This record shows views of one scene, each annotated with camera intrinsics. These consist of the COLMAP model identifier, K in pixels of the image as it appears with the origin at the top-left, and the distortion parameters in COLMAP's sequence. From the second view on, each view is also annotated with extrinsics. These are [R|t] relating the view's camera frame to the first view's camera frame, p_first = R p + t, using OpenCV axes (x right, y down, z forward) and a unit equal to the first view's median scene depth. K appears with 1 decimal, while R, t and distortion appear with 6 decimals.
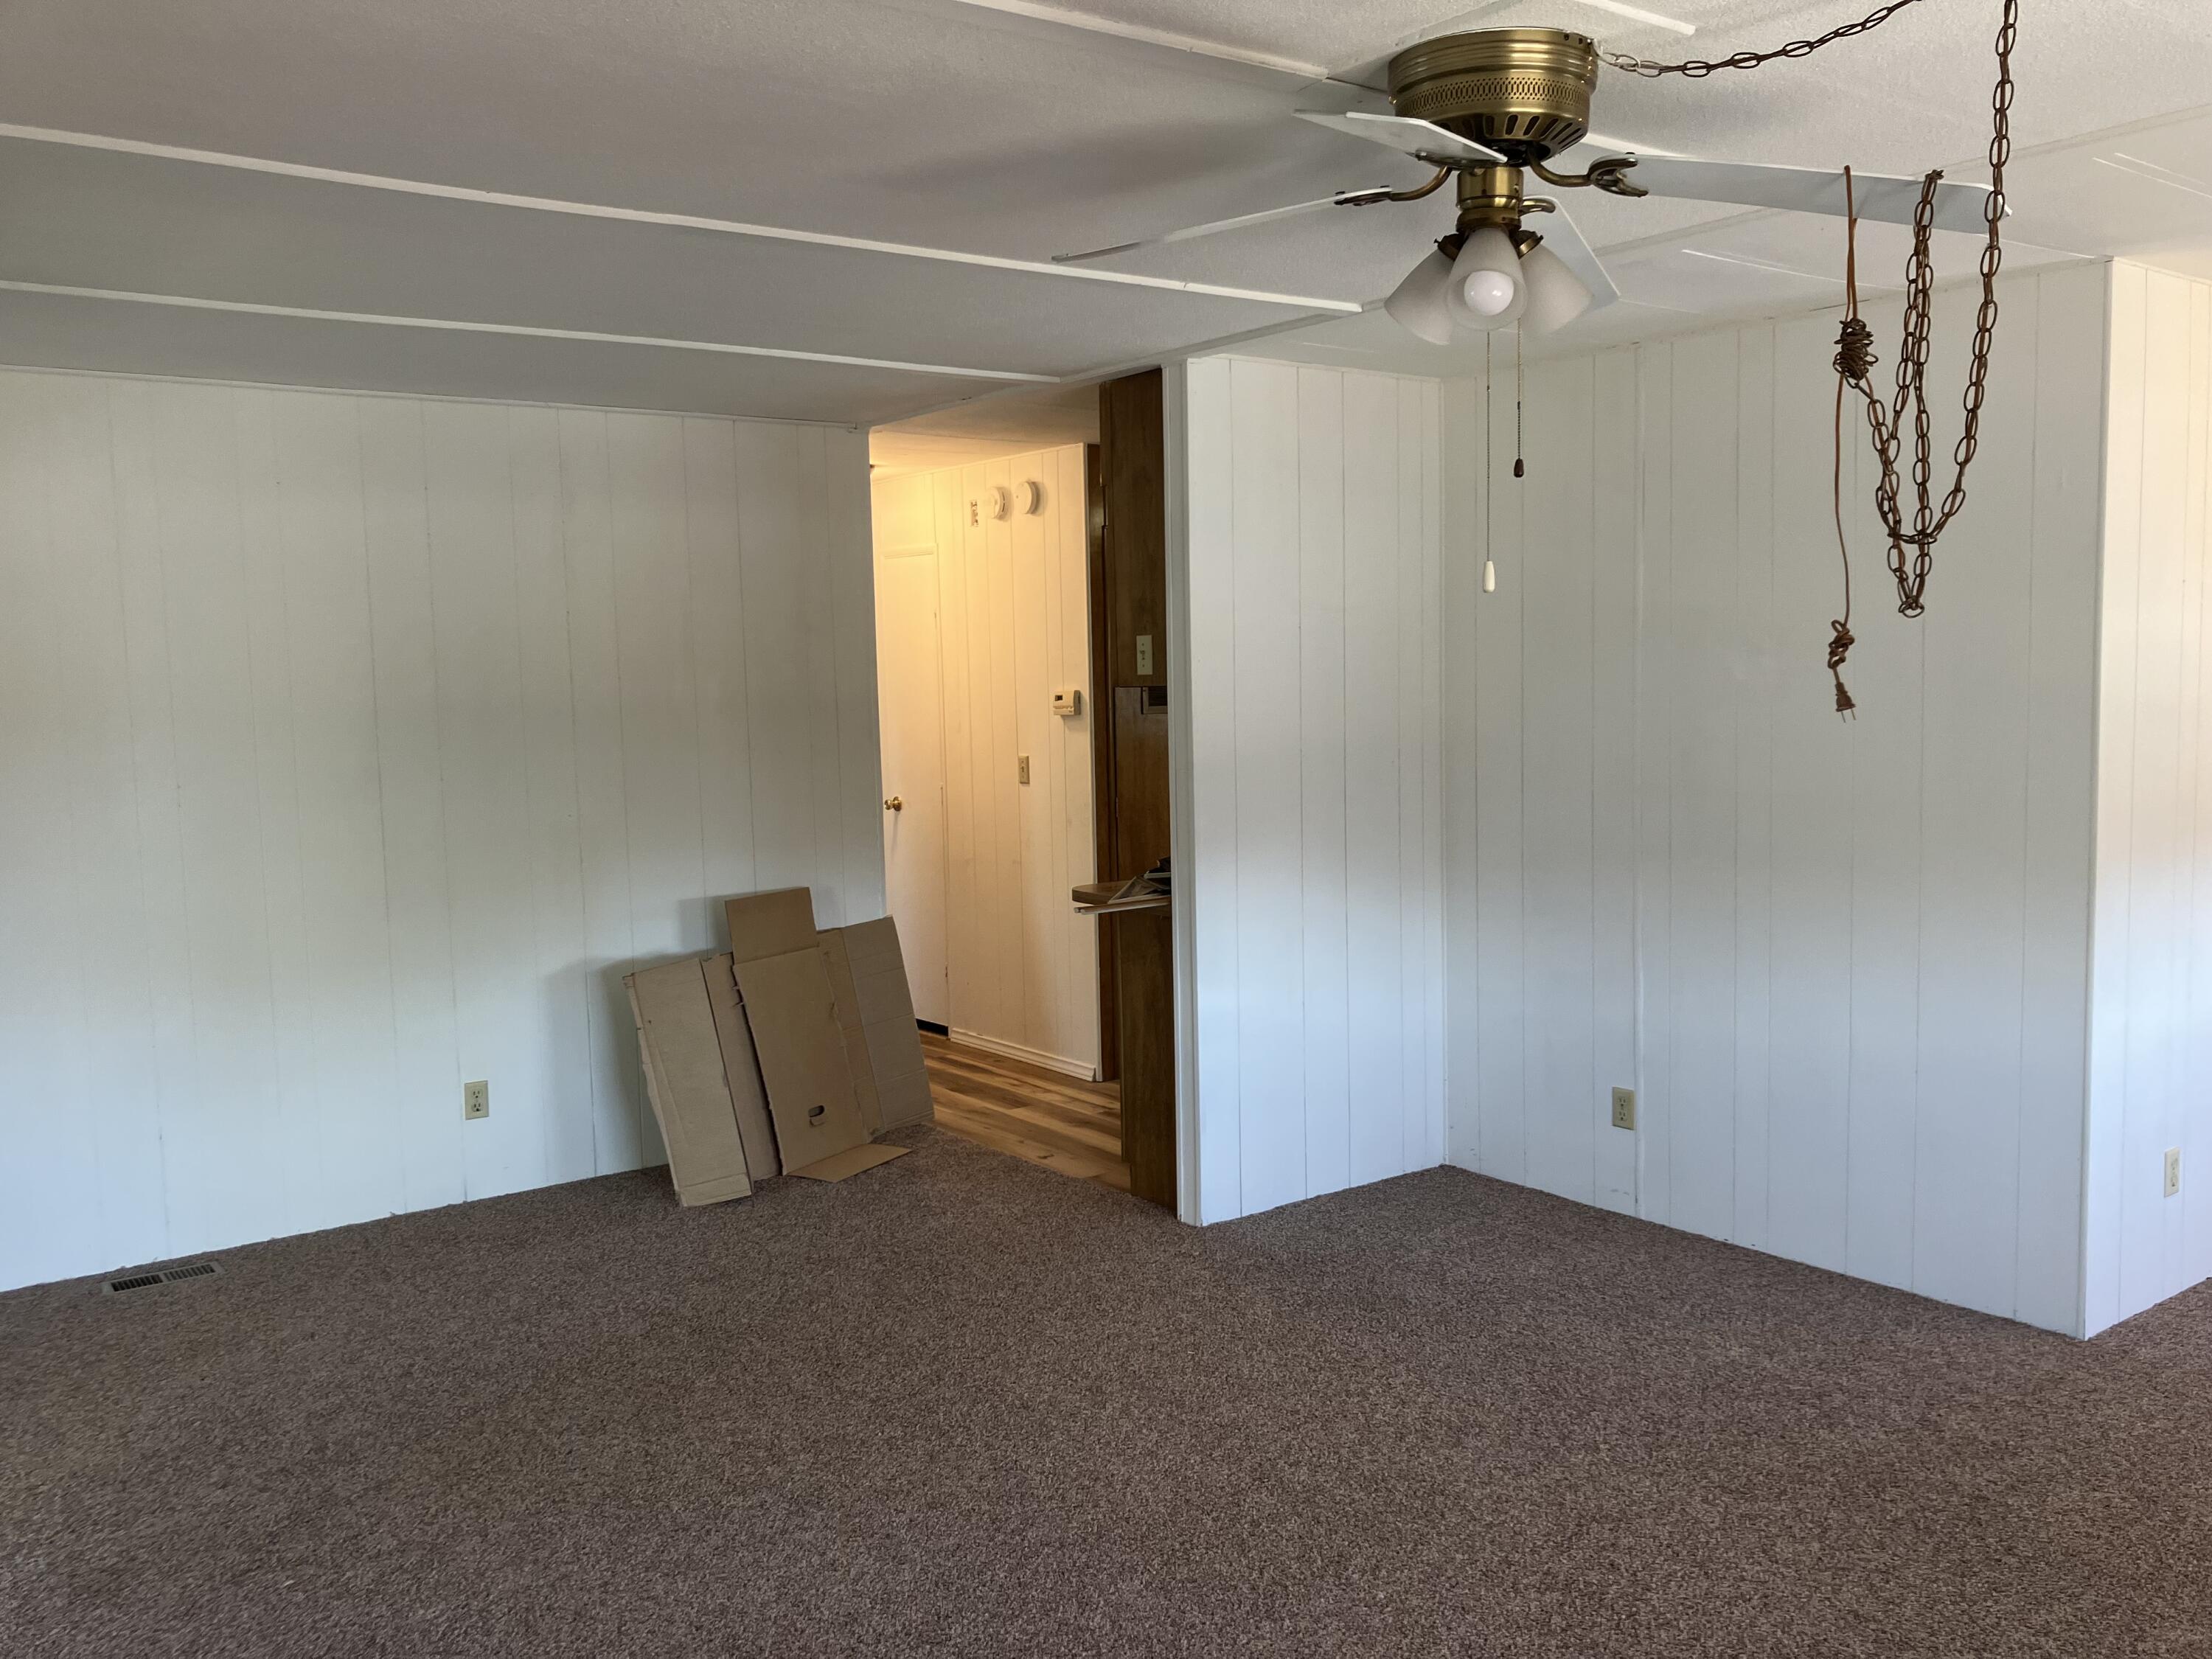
lens RADIAL K [[1827.5, 0, 1106.0], [0, 1827.5, 829.5], [0, 0, 1]] dist [0.006454, 0.002462]
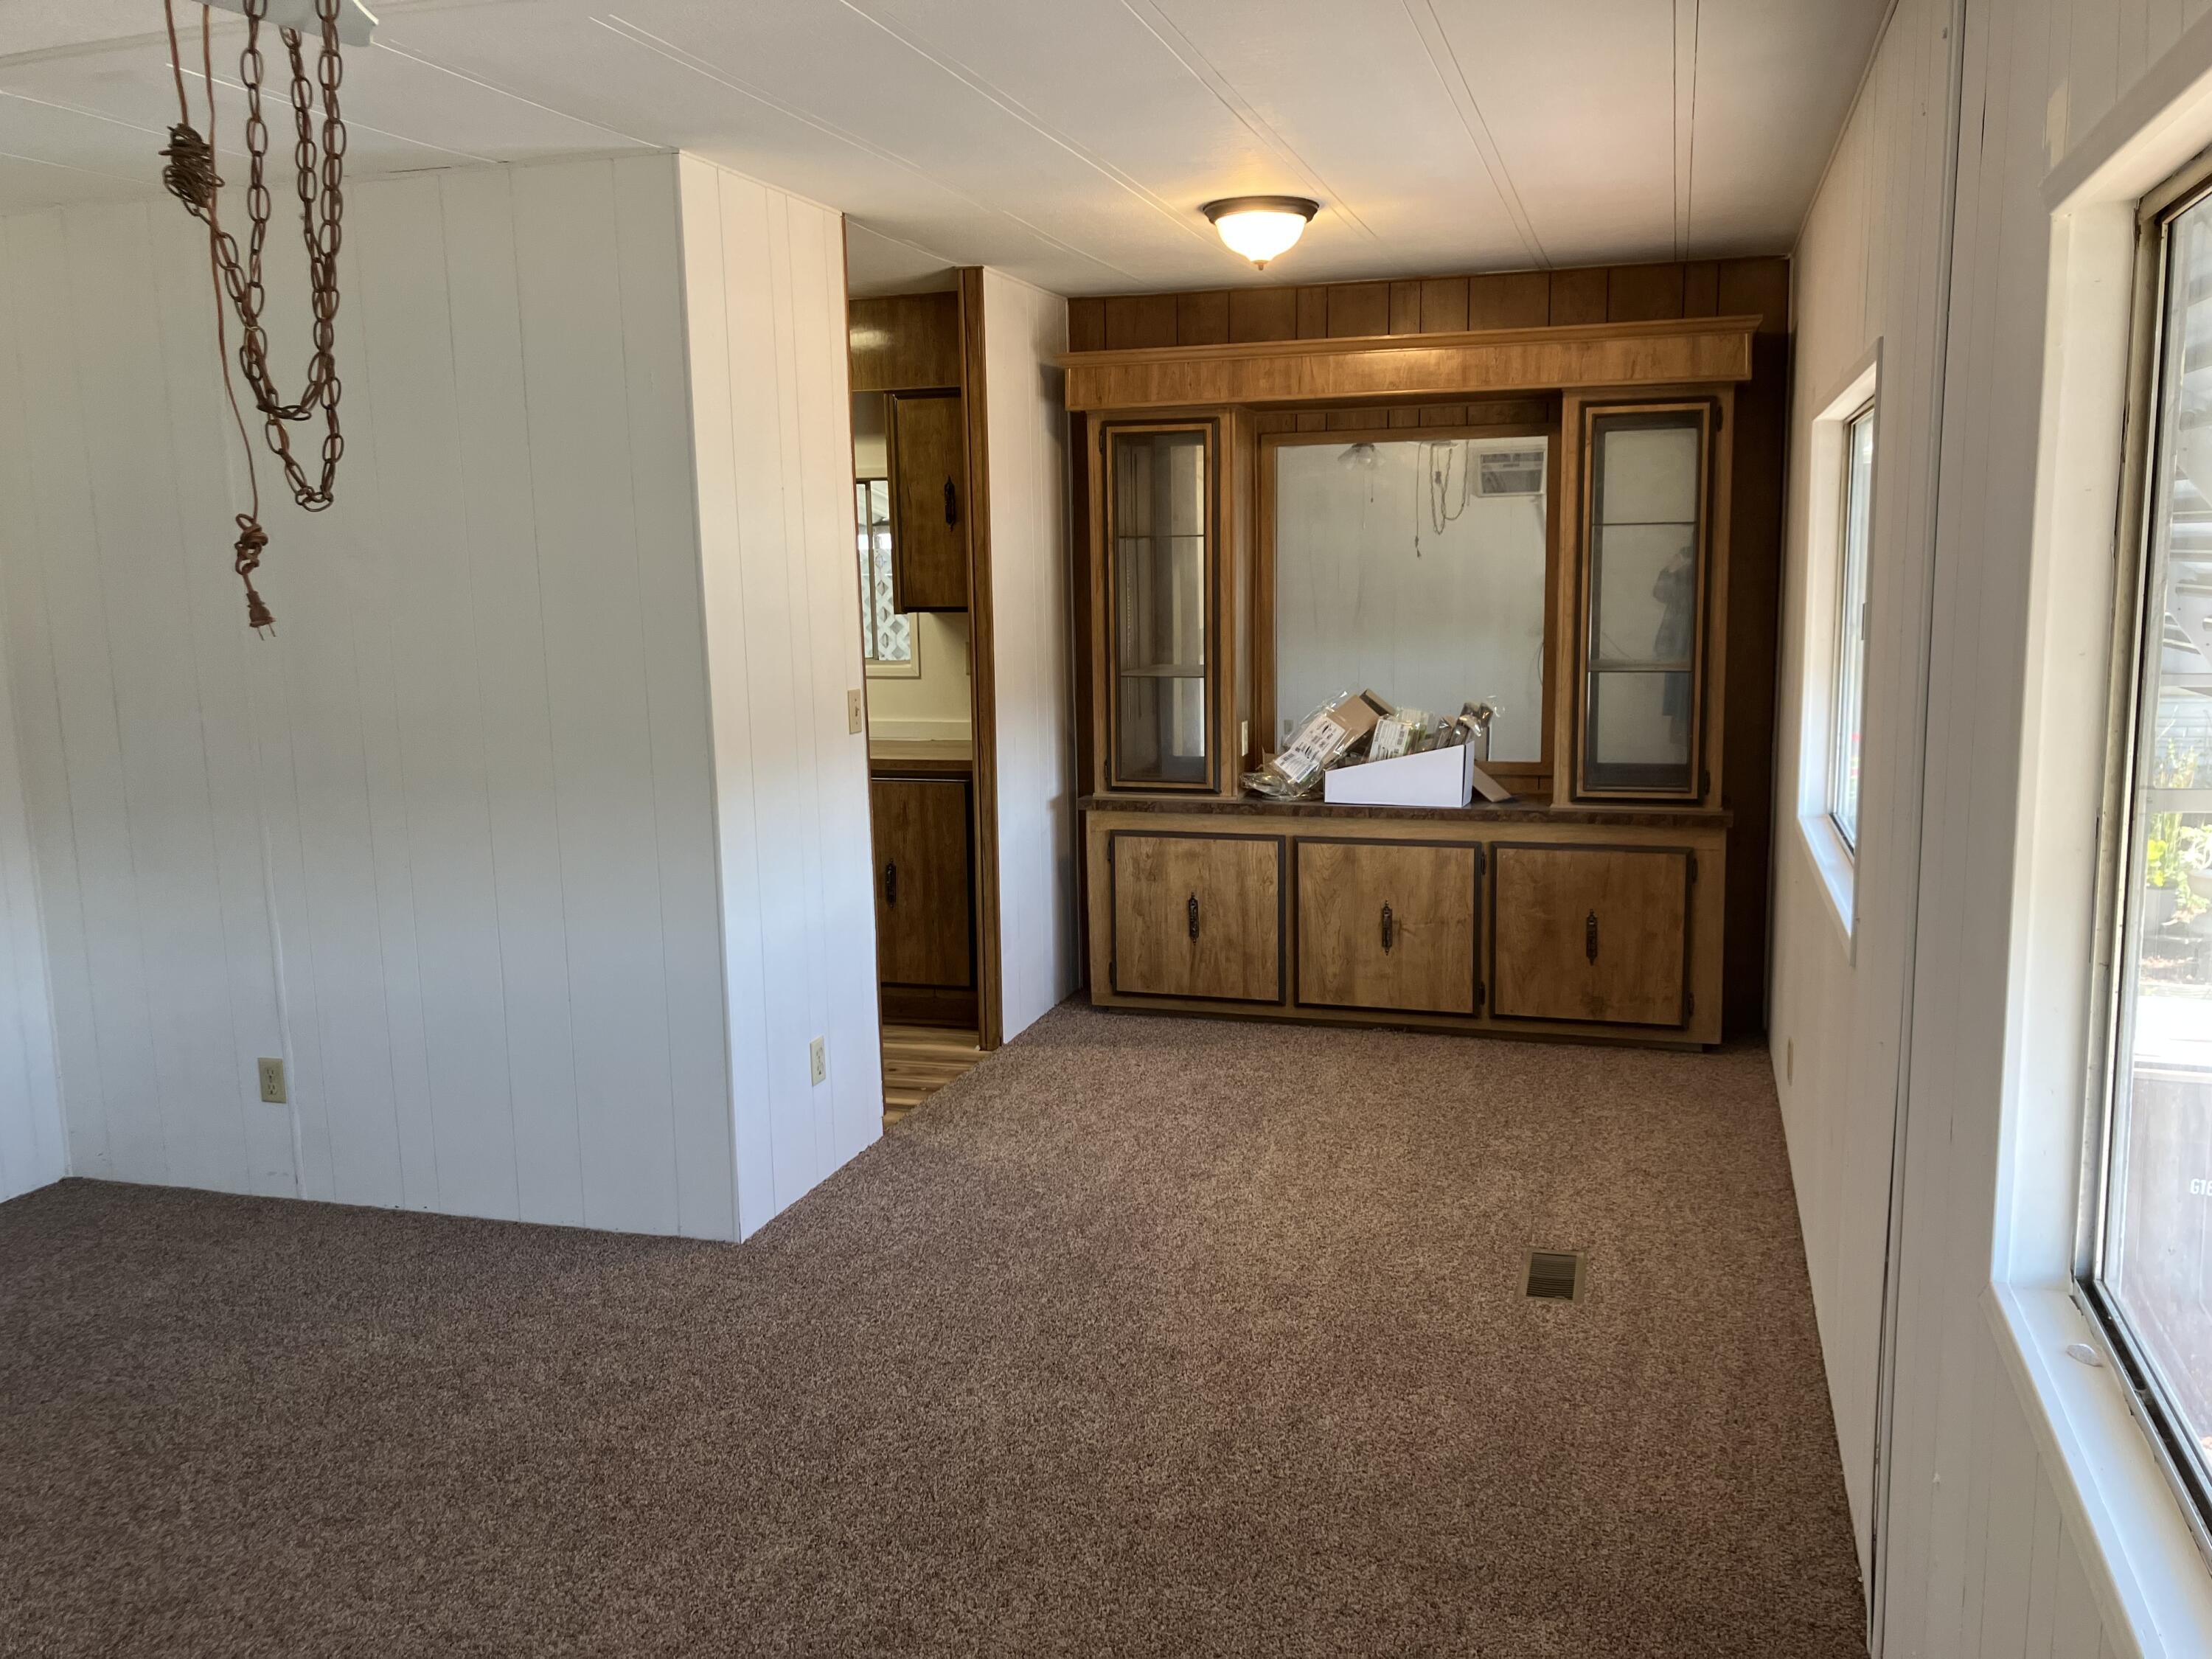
lens RADIAL K [[1827.5, 0, 1106.0], [0, 1827.5, 829.5], [0, 0, 1]] dist [0.006454, 0.002462]
pose [[0.811937, -0.082330, 0.577910, 0.148639], [0.053983, 0.996352, 0.066097, -0.005433], [-0.581243, -0.022469, 0.813420, 0.074595]]
